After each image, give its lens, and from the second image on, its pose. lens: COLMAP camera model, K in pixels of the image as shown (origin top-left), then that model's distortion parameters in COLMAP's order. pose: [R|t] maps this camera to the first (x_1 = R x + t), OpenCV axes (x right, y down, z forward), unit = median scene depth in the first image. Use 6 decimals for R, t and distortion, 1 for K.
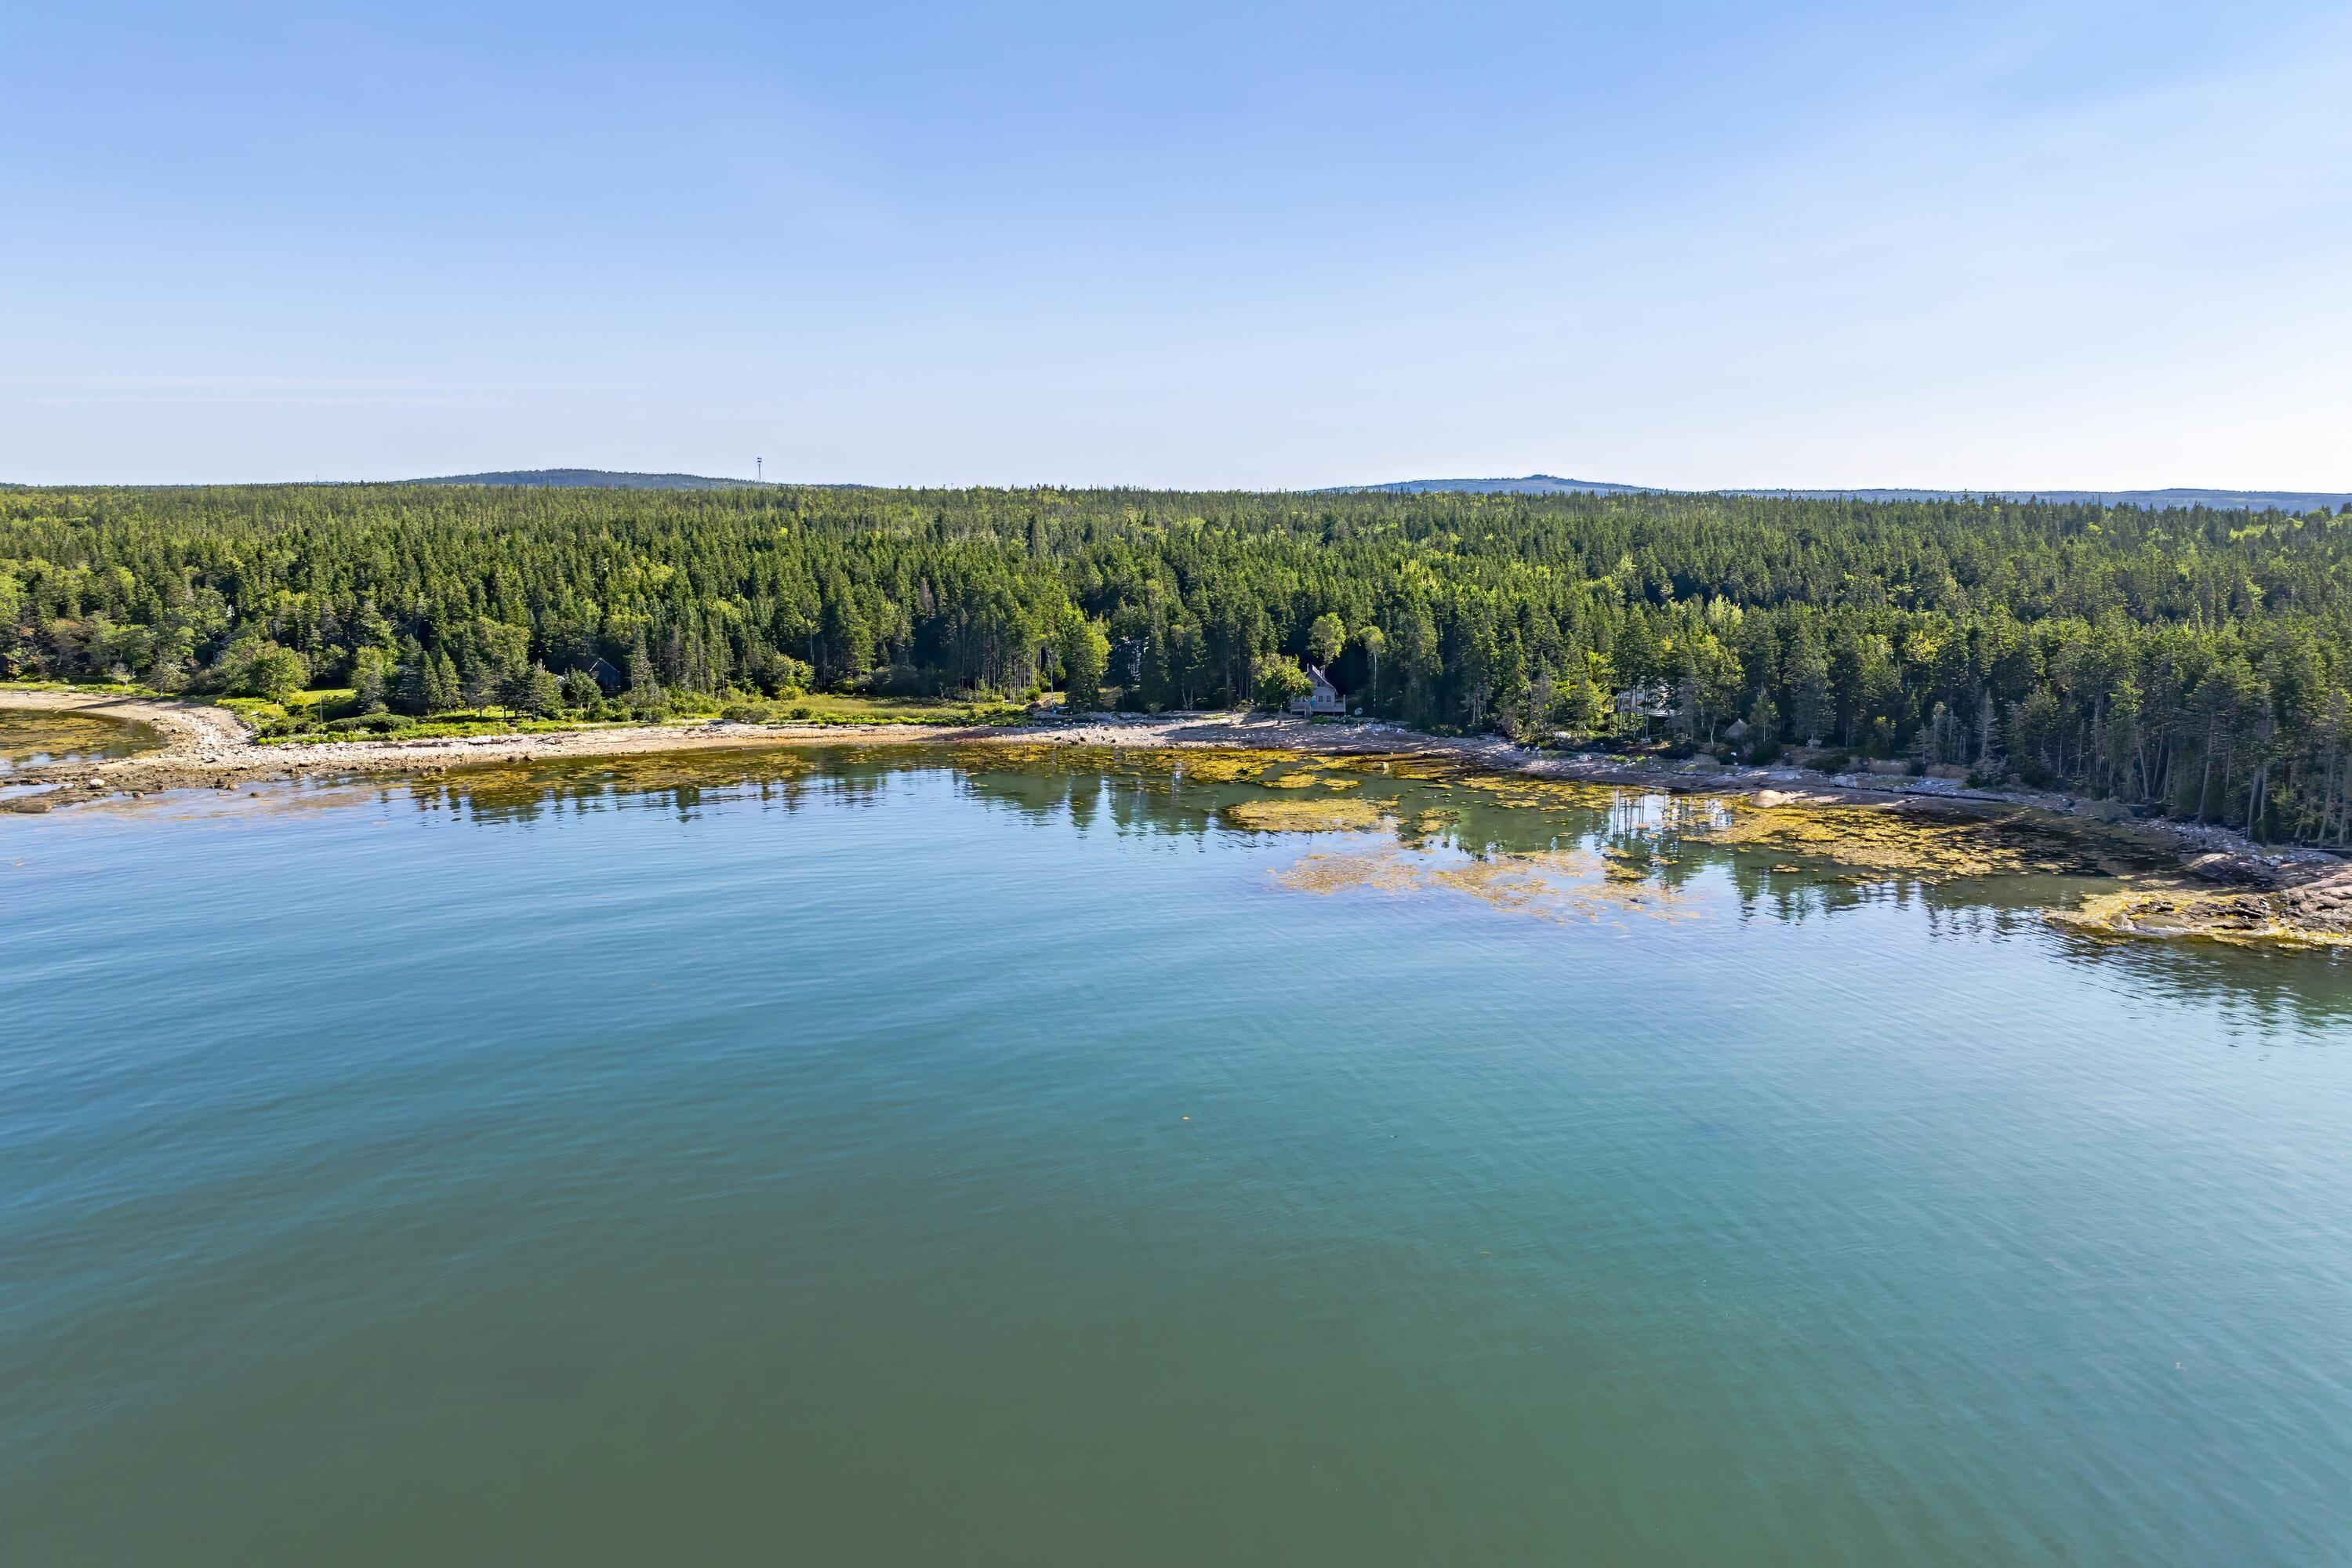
lens RADIAL K [[1647.5, 0, 1161.4], [0, 1647.5, 787.0], [0, 0, 1]] dist [-0.014441, 0.000113]
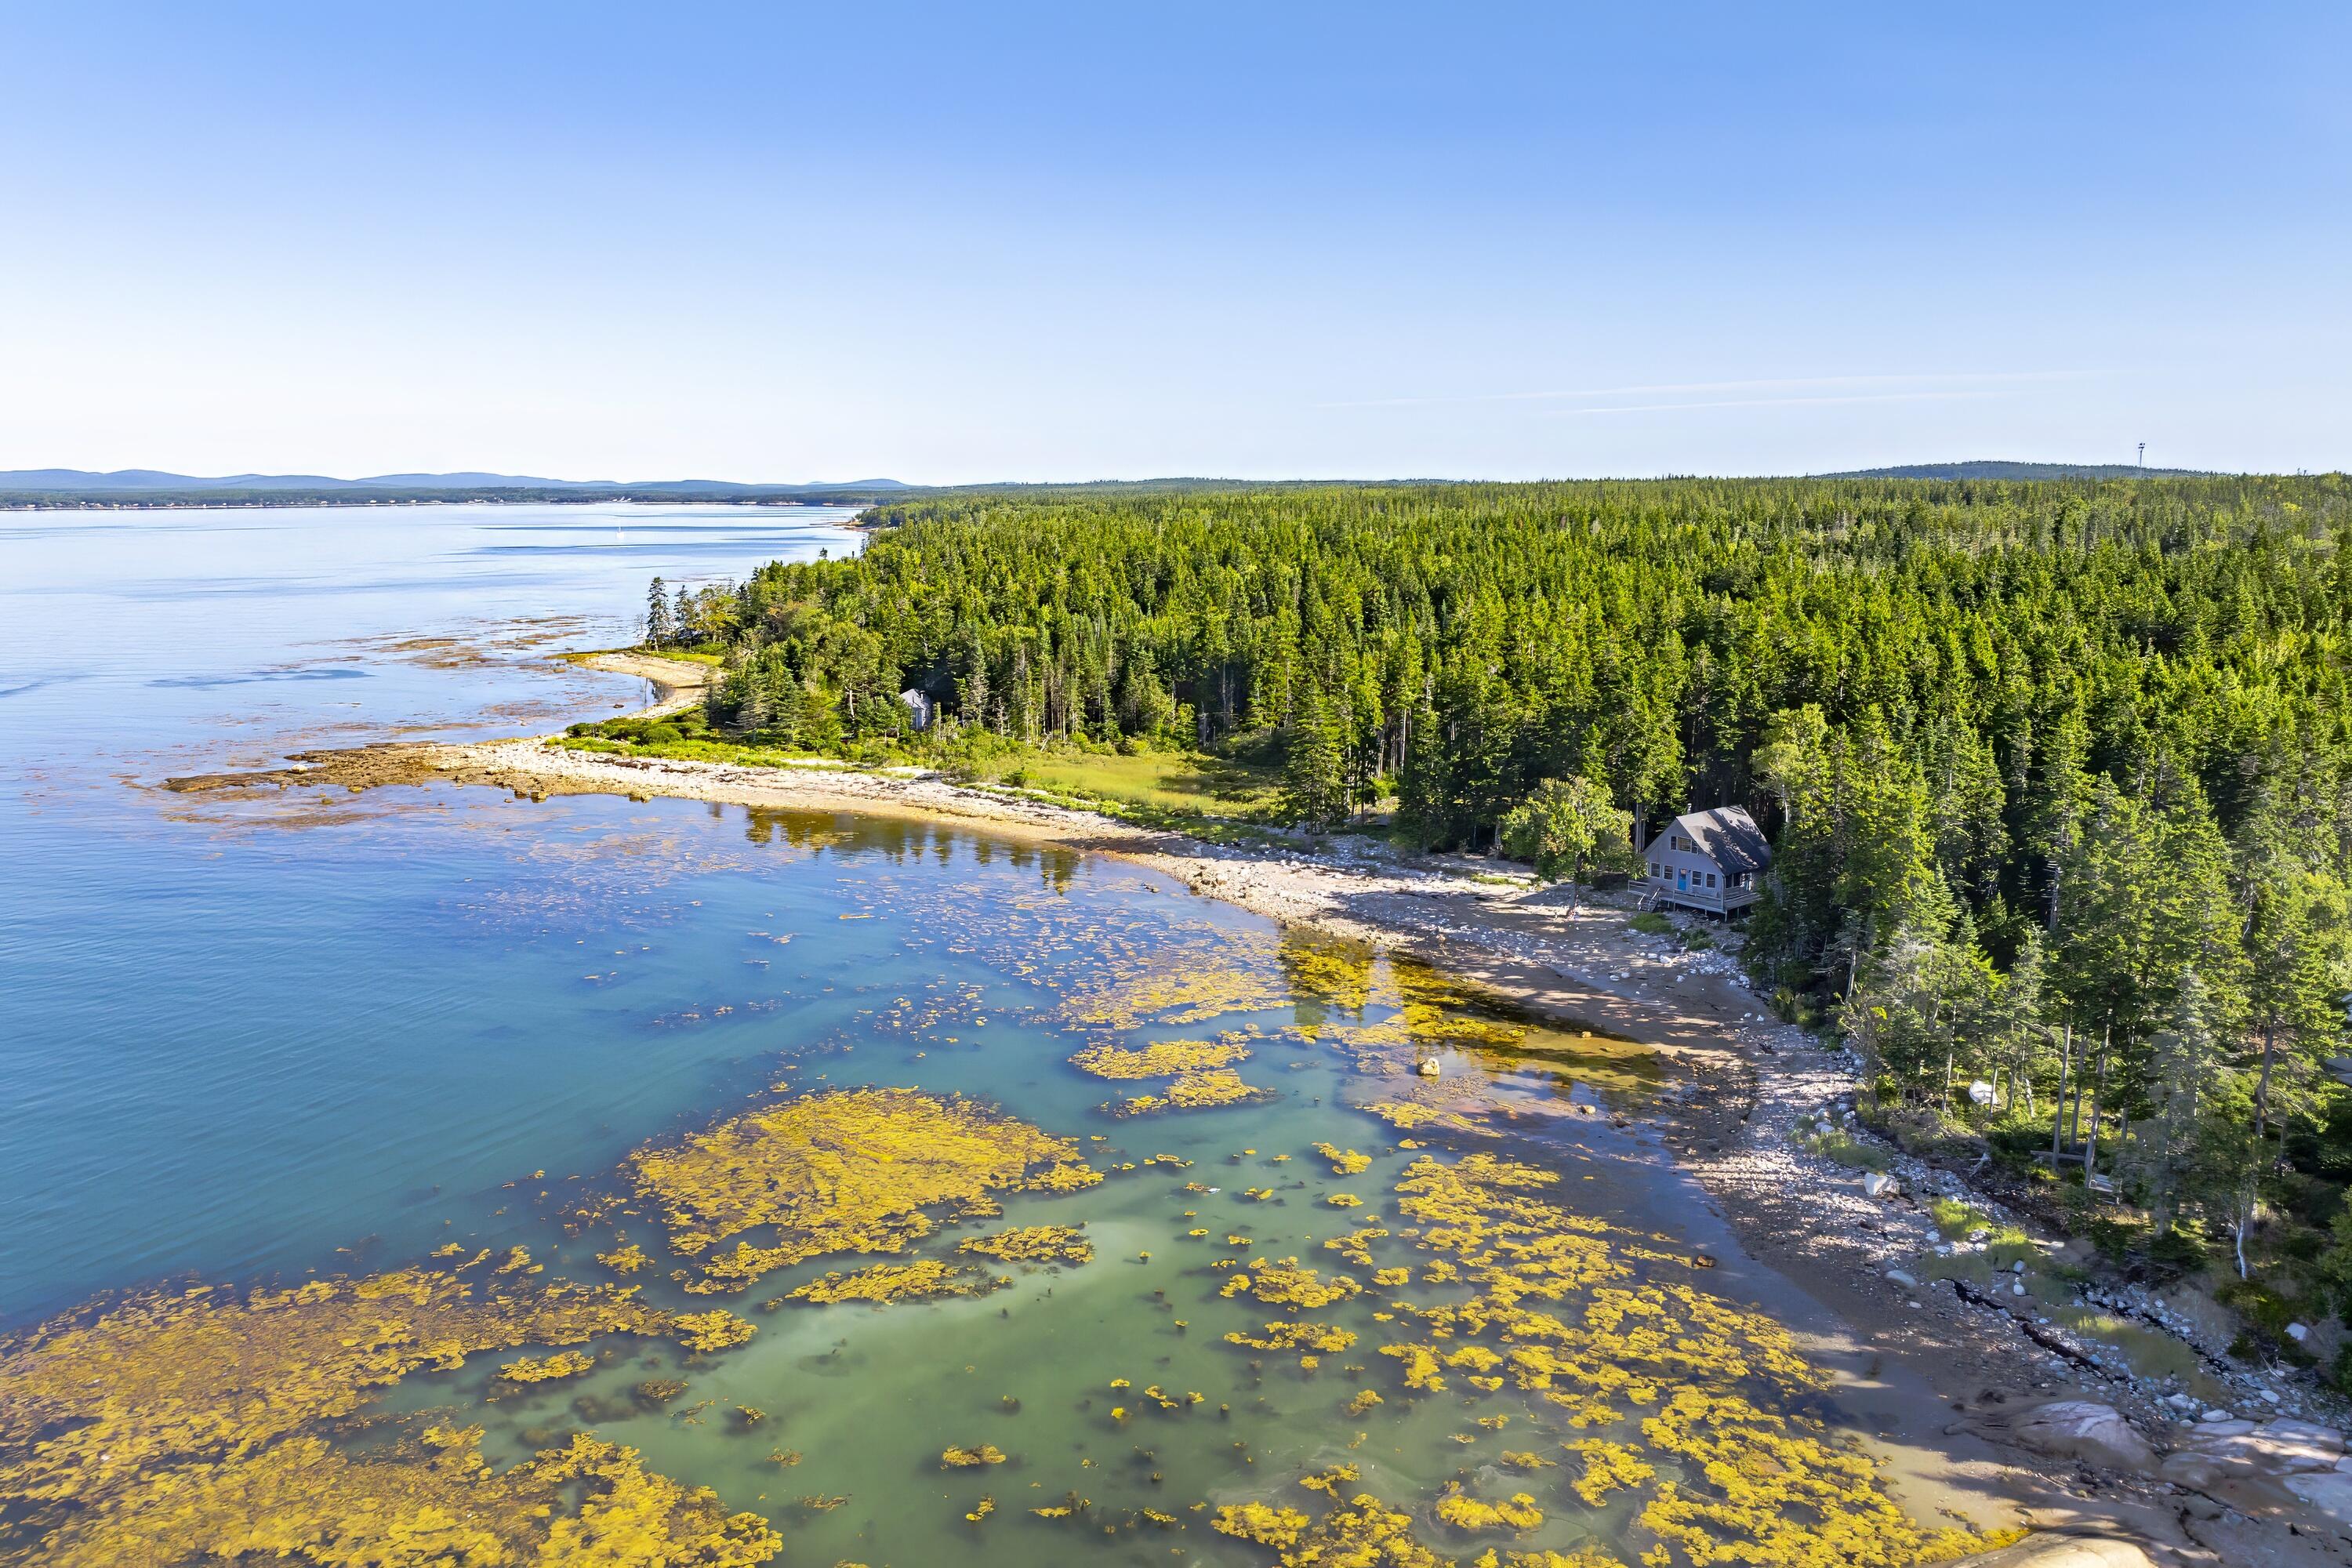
lens RADIAL K [[1647.5, 0, 1173.3], [0, 1647.5, 783.7], [0, 0, 1]] dist [-0.014441, 0.000113]
pose [[0.671294, 0.123868, -0.730768, 0.357037], [-0.123427, 0.990852, 0.054571, -0.091771], [0.730842, 0.053563, 0.680442, 0.570532]]
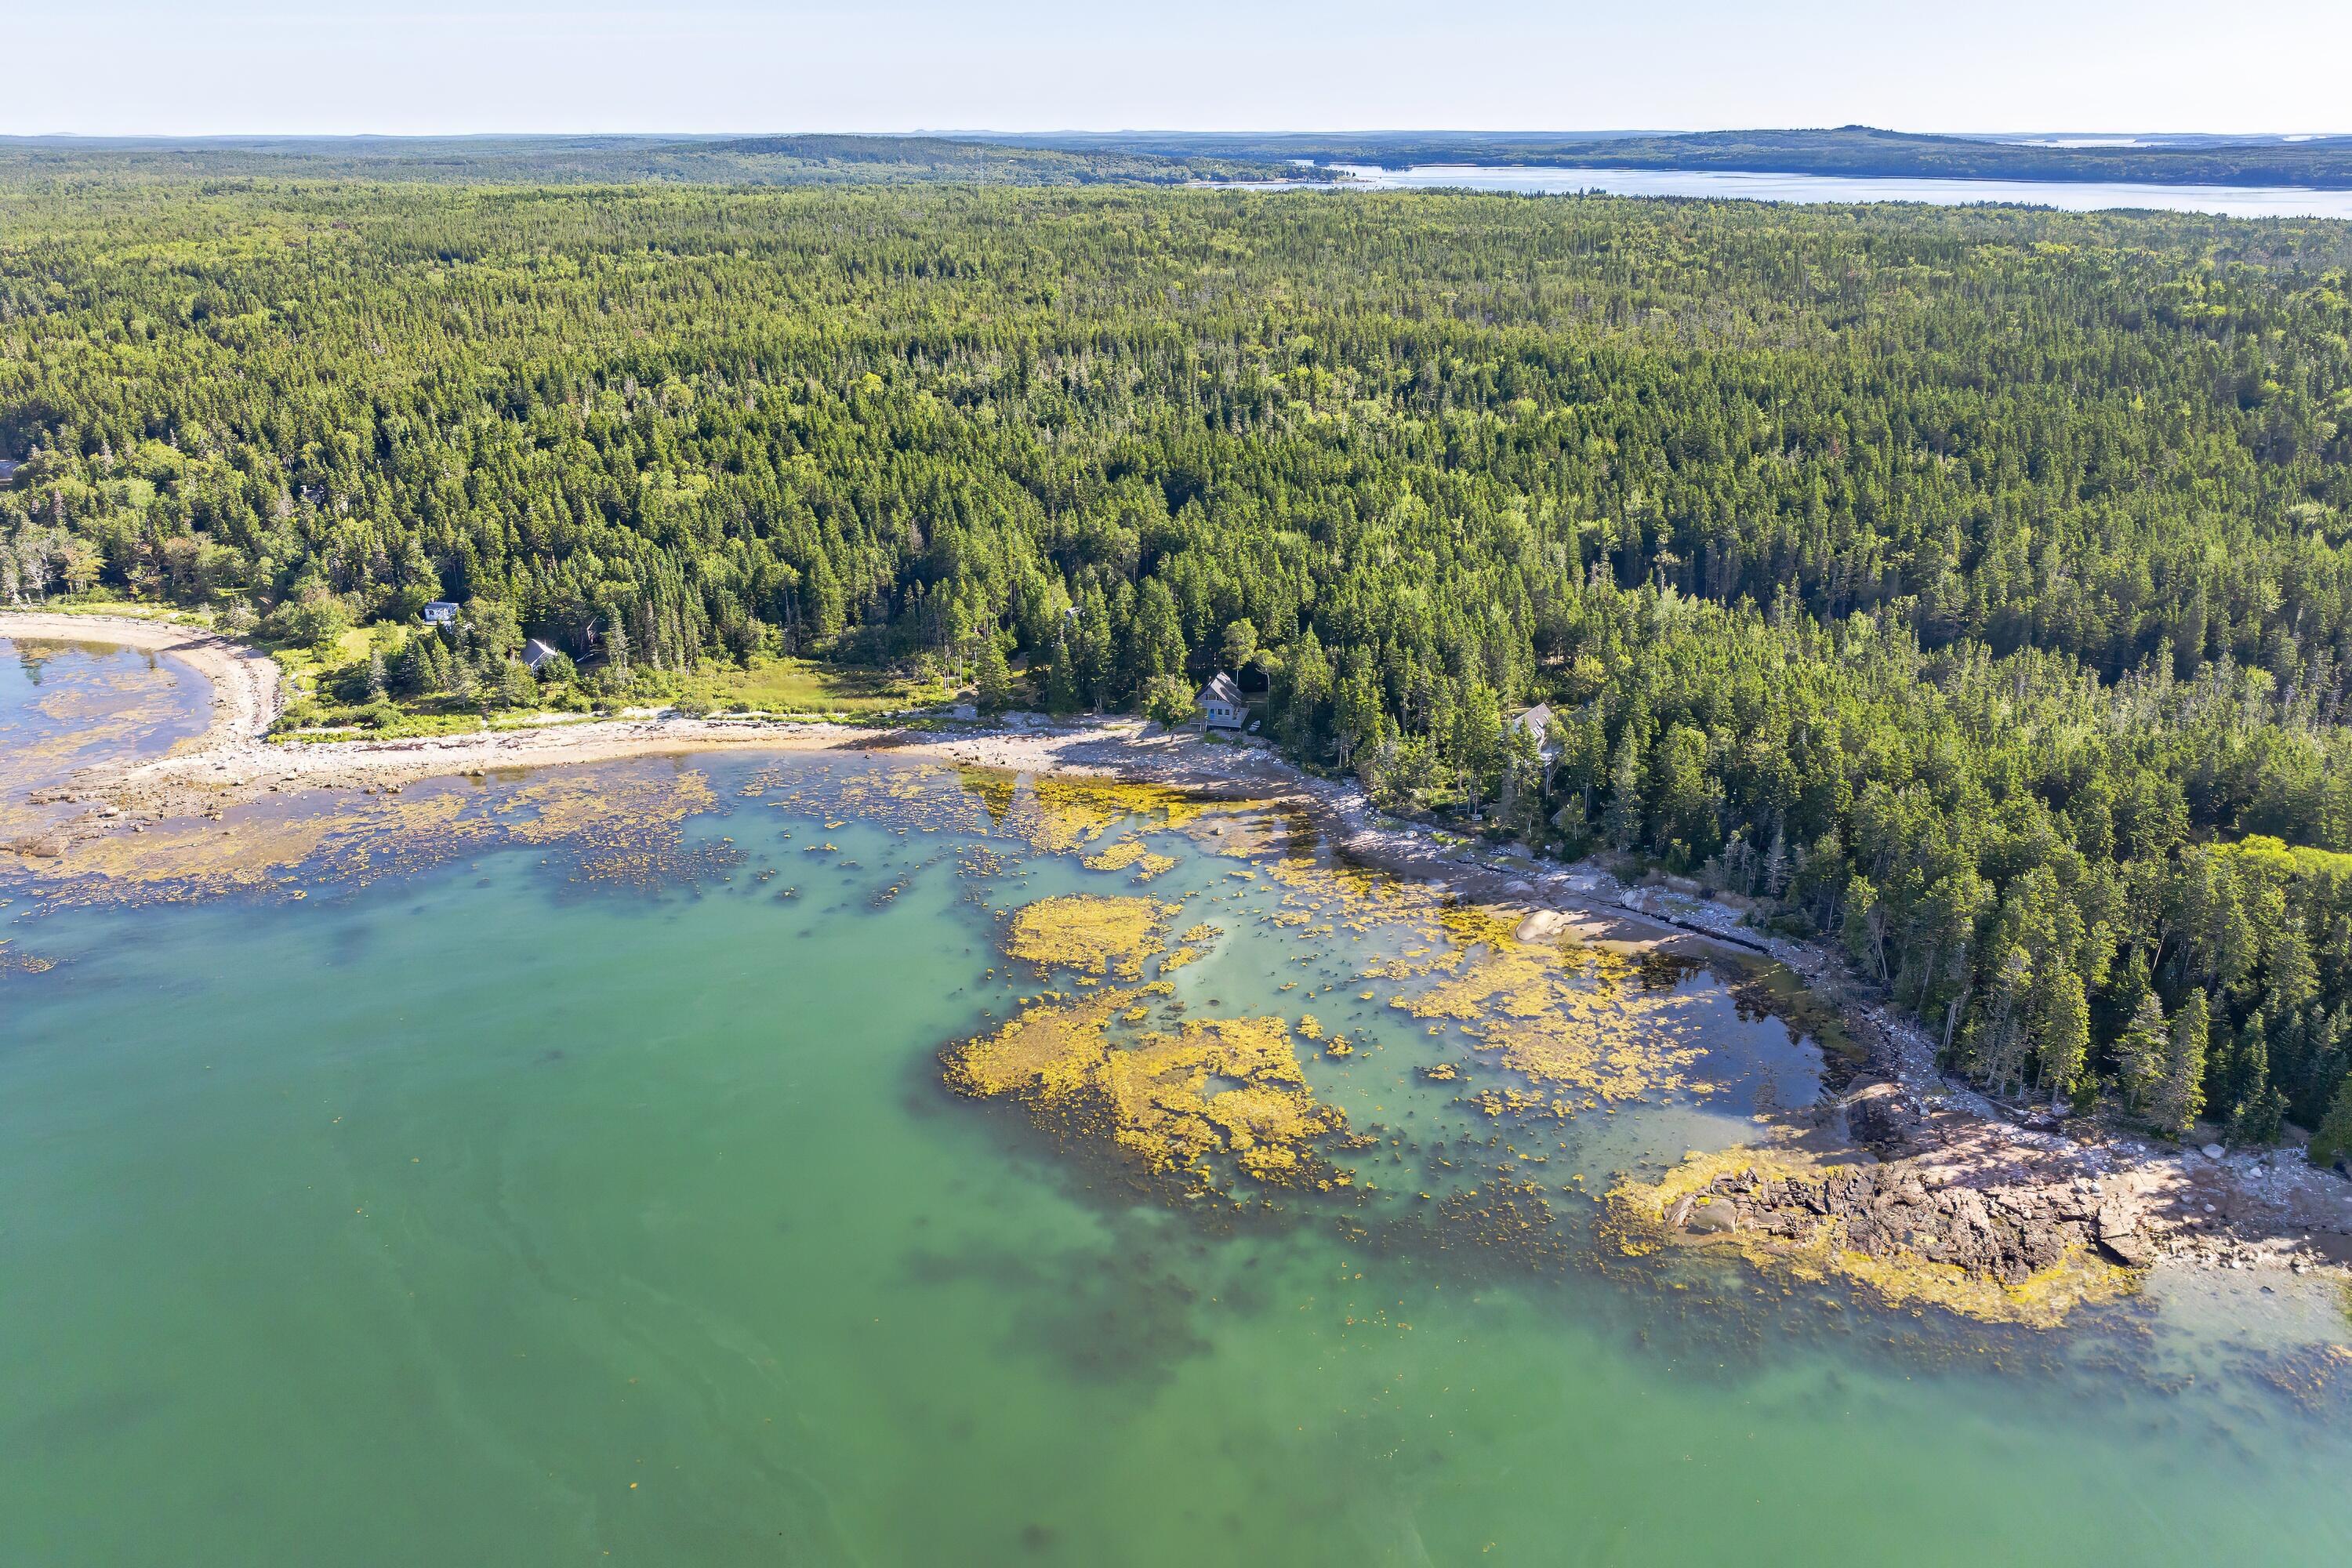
lens RADIAL K [[1647.5, 0, 1165.7], [0, 1647.5, 768.3], [0, 0, 1]] dist [-0.014441, 0.000113]
pose [[0.986669, 0.052947, -0.153888, 0.232177], [-0.021837, 0.980118, 0.197210, -0.229805], [0.161270, -0.191220, 0.968208, -0.018781]]
